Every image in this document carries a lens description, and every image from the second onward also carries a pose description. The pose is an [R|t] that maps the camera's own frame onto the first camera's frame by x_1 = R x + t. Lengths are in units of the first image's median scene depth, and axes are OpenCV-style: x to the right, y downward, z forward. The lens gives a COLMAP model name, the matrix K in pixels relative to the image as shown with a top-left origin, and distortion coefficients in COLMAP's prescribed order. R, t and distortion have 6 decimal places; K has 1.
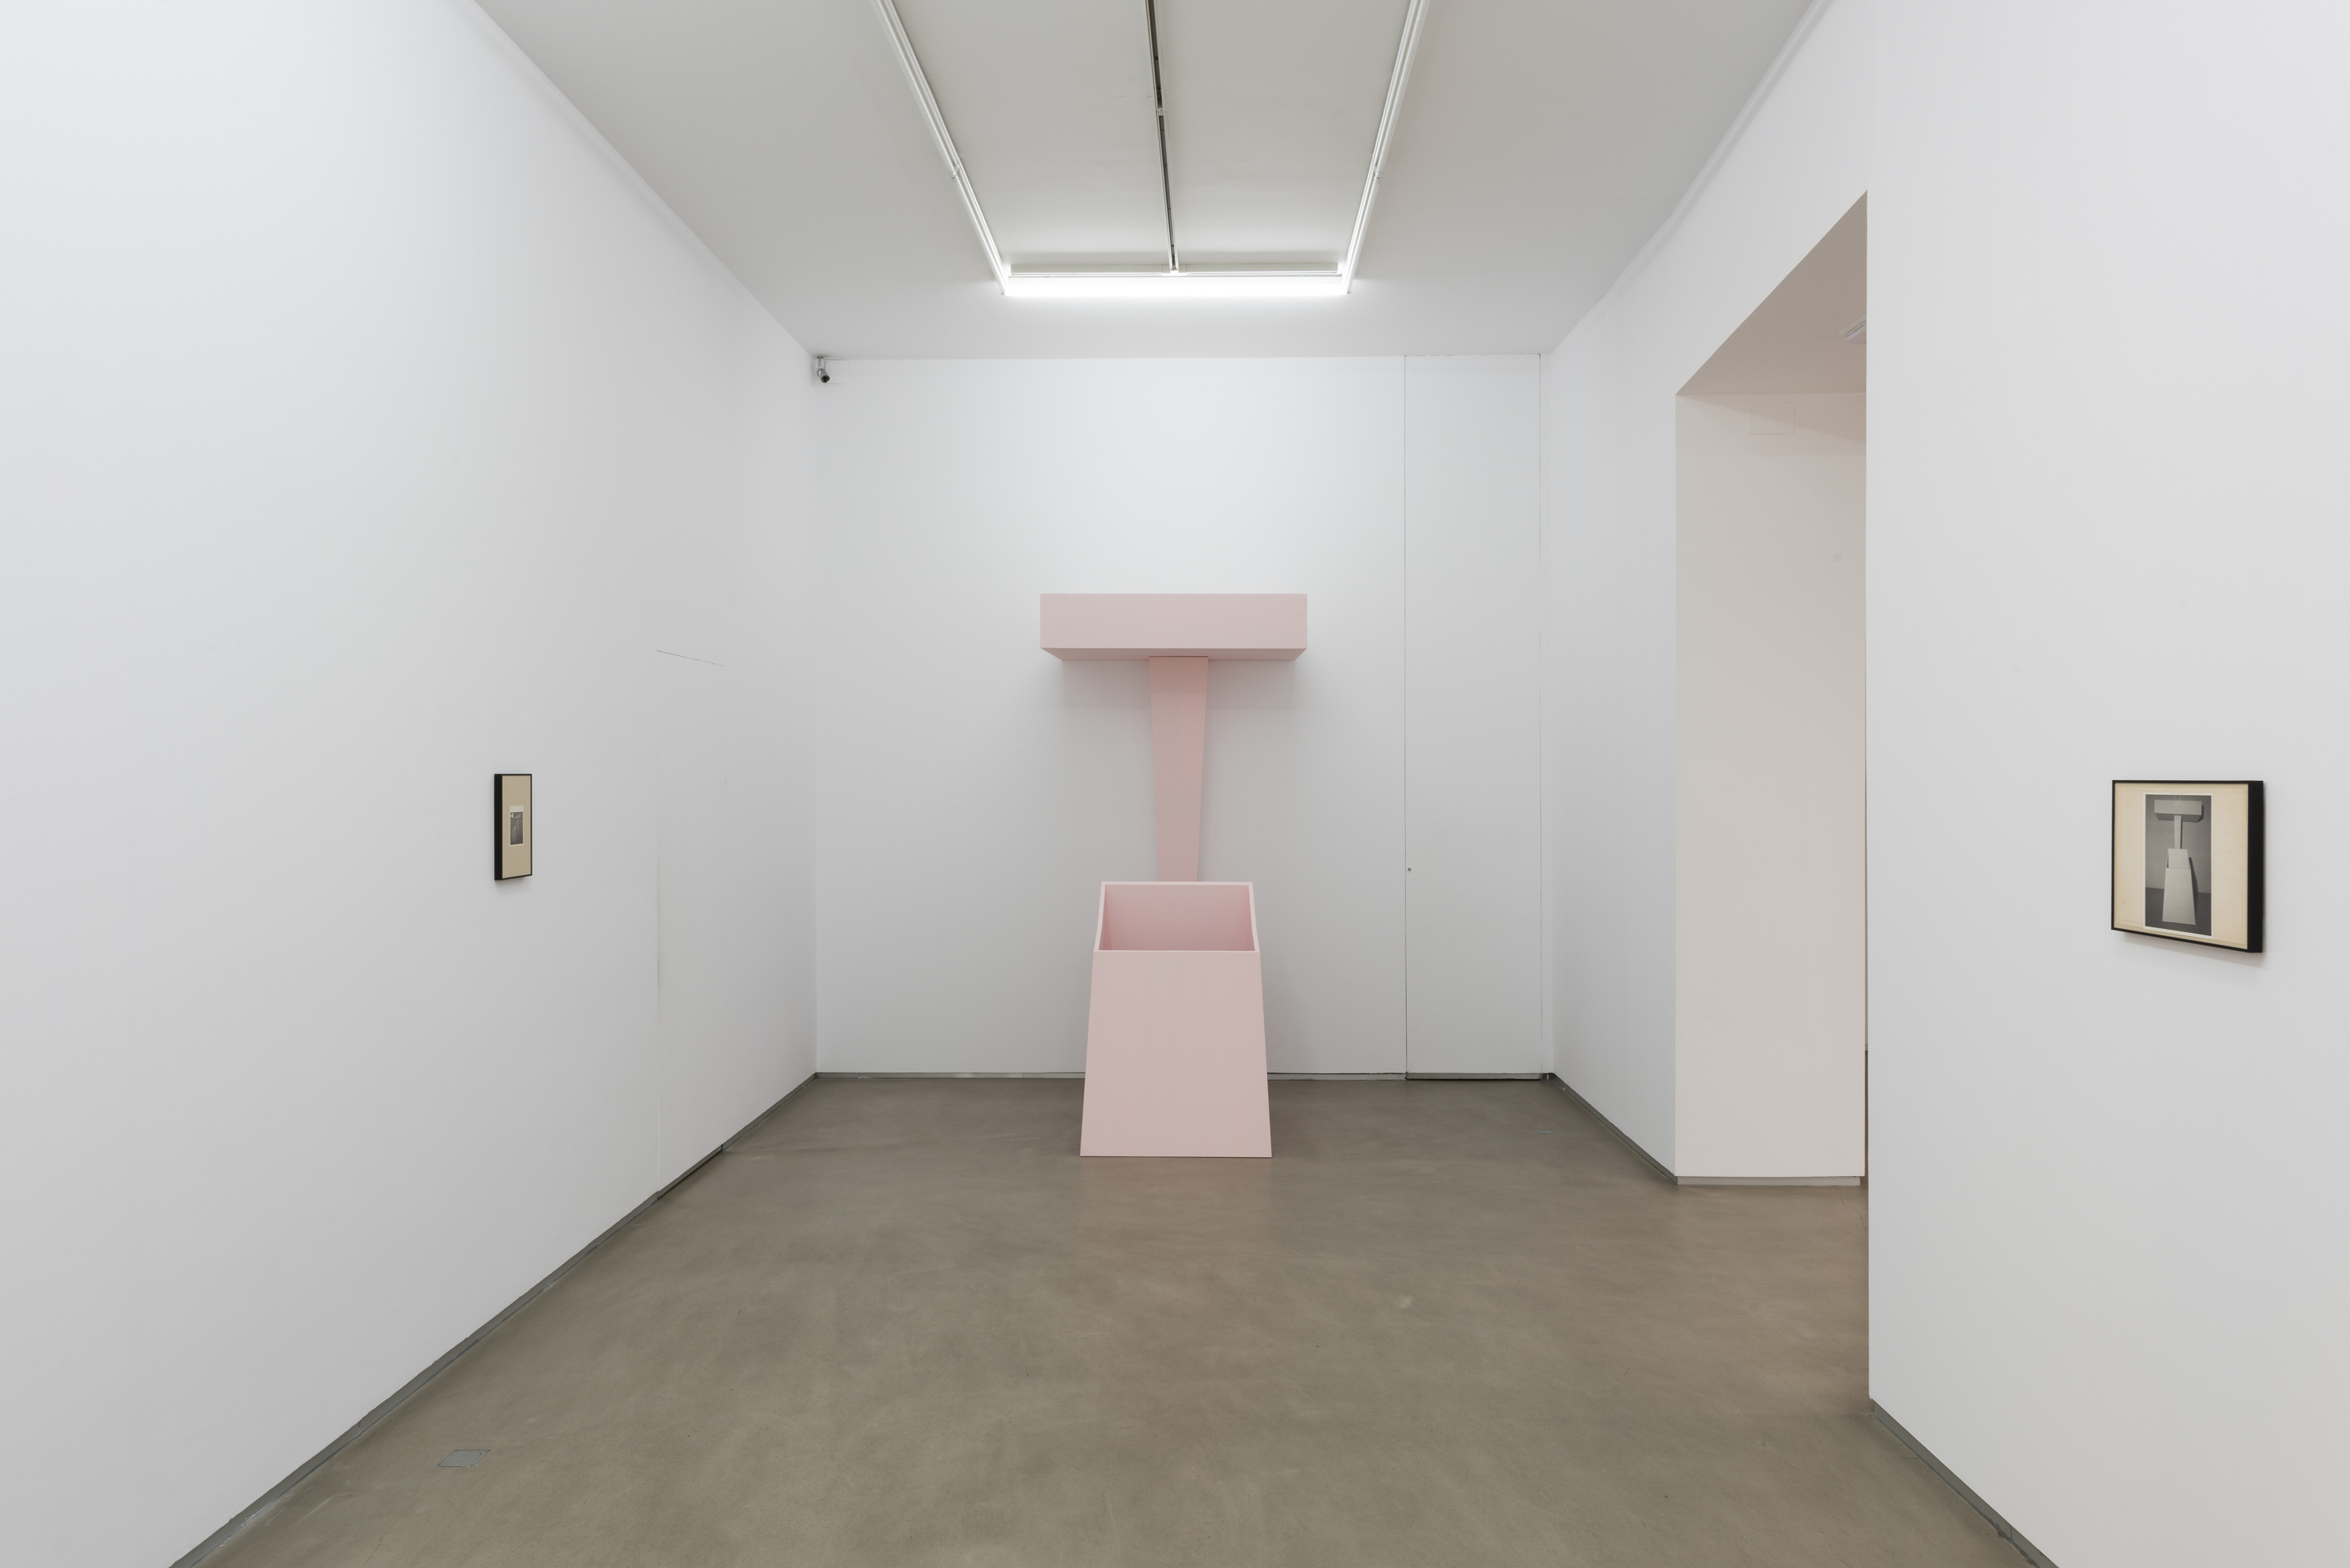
lens RADIAL K [[1495.3, 0, 1164.3], [0, 1495.3, 776.7], [0, 0, 1]] dist [0.004489, 0.002214]
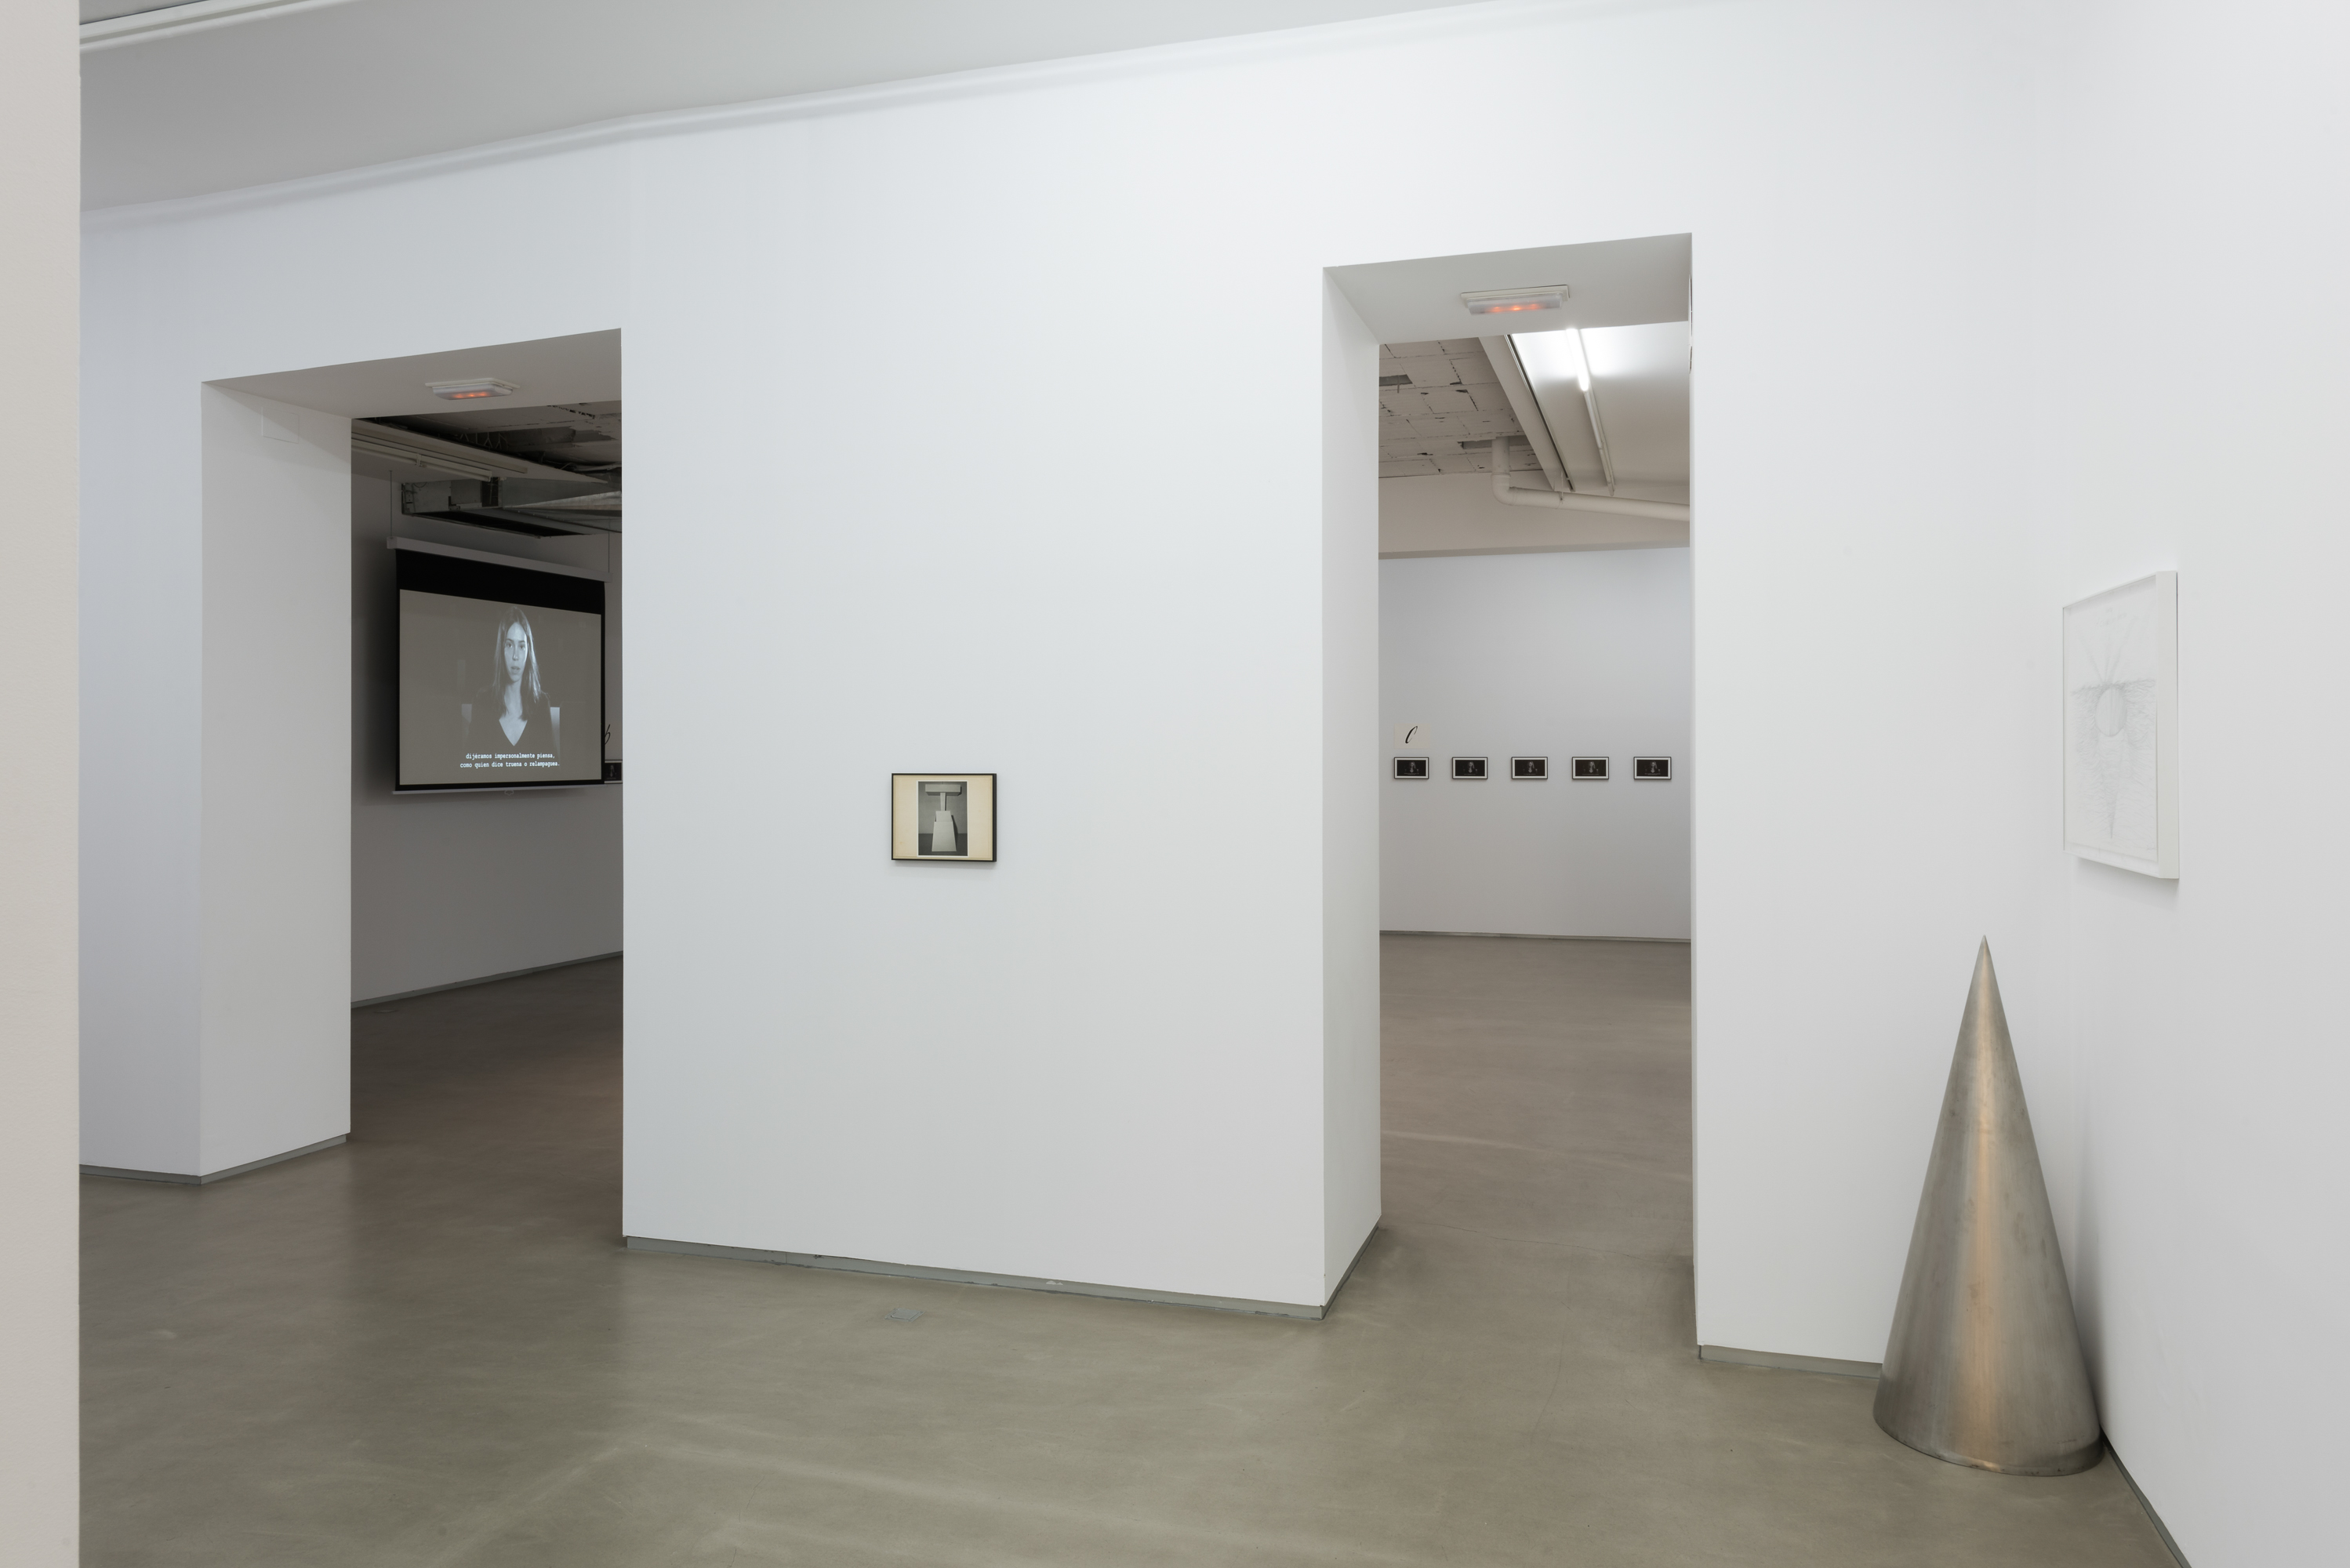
lens RADIAL K [[1598.1, 0, 1169.8], [0, 1598.1, 774.1], [0, 0, 1]] dist [0.023686, -0.001807]
pose [[0.276089, -0.008871, 0.961091, -1.112238], [0.003714, 0.999960, 0.008163, -0.011475], [-0.961125, 0.001316, 0.276111, 0.193532]]
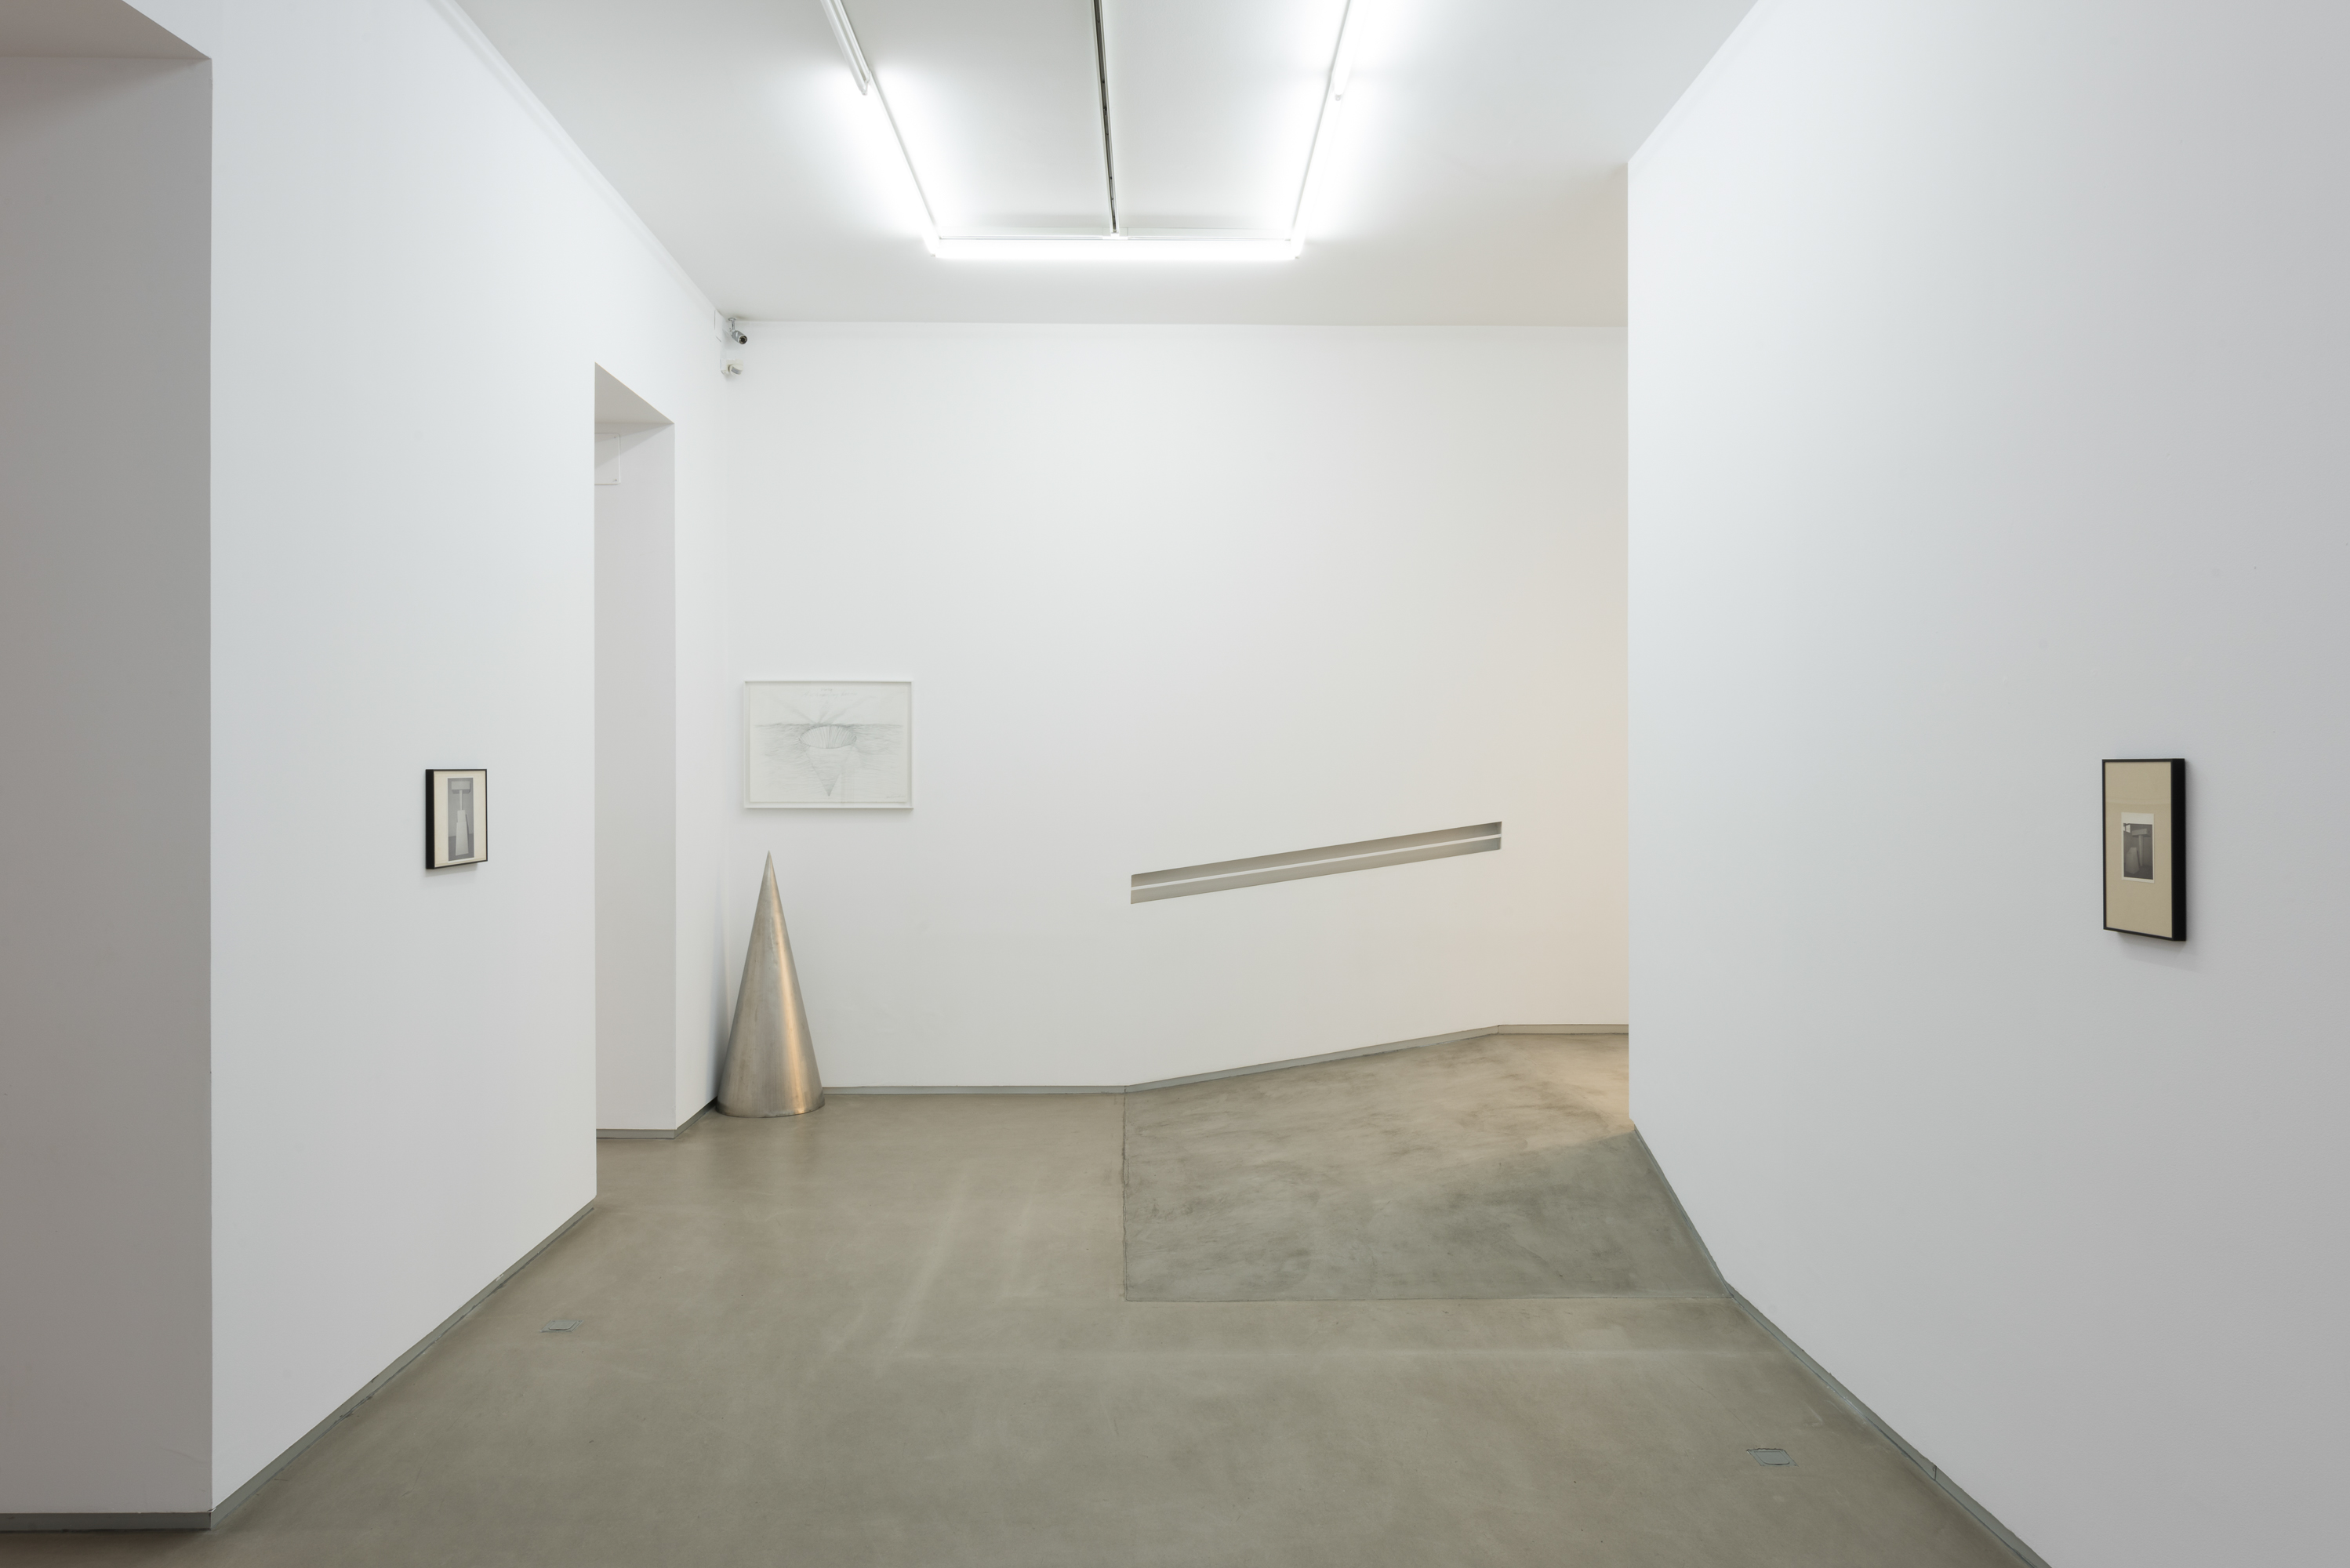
lens RADIAL K [[1495.3, 0, 1166.8], [0, 1495.3, 781.6], [0, 0, 1]] dist [0.004489, 0.002214]
pose [[-0.999054, 0.002263, -0.043433, -0.038224], [0.001700, 0.999914, 0.012983, -0.003936], [0.043459, 0.012897, -0.998972, 2.678581]]
